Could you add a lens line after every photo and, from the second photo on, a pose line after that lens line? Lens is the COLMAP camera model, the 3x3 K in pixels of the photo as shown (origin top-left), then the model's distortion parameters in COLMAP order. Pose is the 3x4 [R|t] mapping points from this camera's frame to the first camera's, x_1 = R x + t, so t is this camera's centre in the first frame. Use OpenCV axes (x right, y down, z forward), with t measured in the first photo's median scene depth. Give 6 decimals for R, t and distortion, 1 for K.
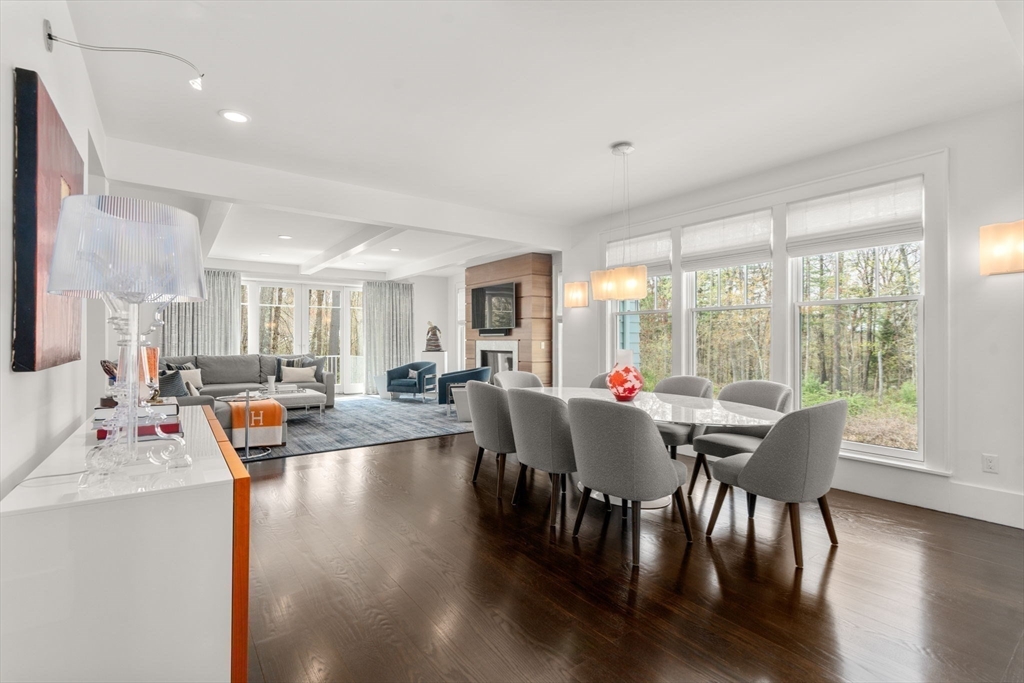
lens RADIAL K [[469.9, 0, 512.2], [0, 469.9, 339.7], [0, 0, 1]] dist [-0.000538, 0.000071]
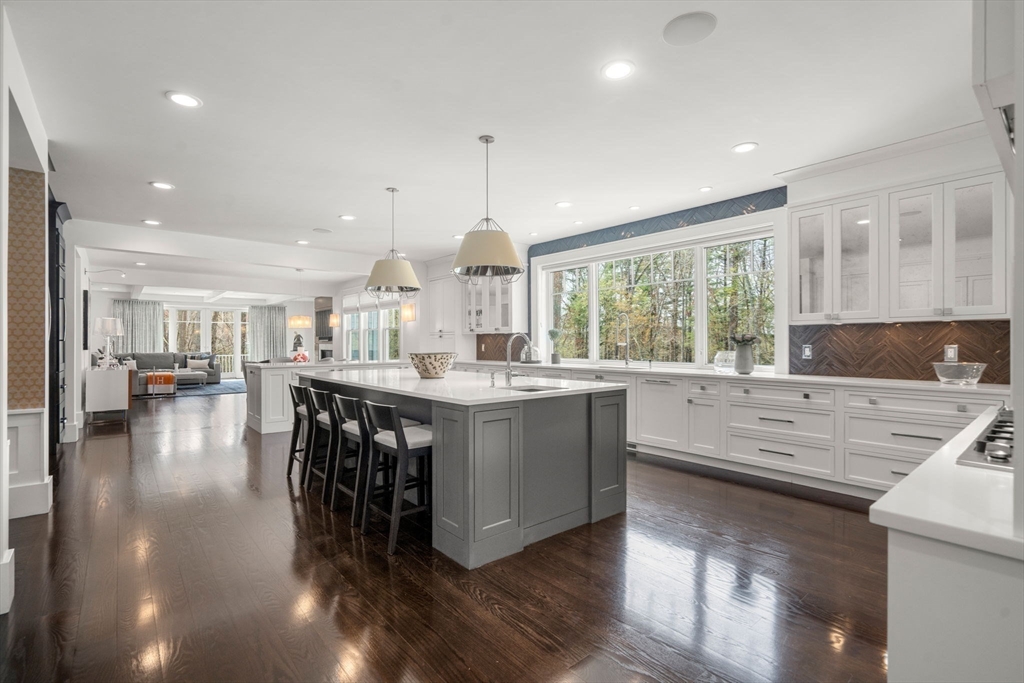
lens RADIAL K [[469.9, 0, 511.9], [0, 469.9, 342.2], [0, 0, 1]] dist [-0.000538, 0.000071]
pose [[0.997876, -0.000871, 0.065129, 0.549451], [0.000955, 0.999999, -0.001263, -0.000927], [-0.065128, 0.001323, 0.997876, -0.741956]]
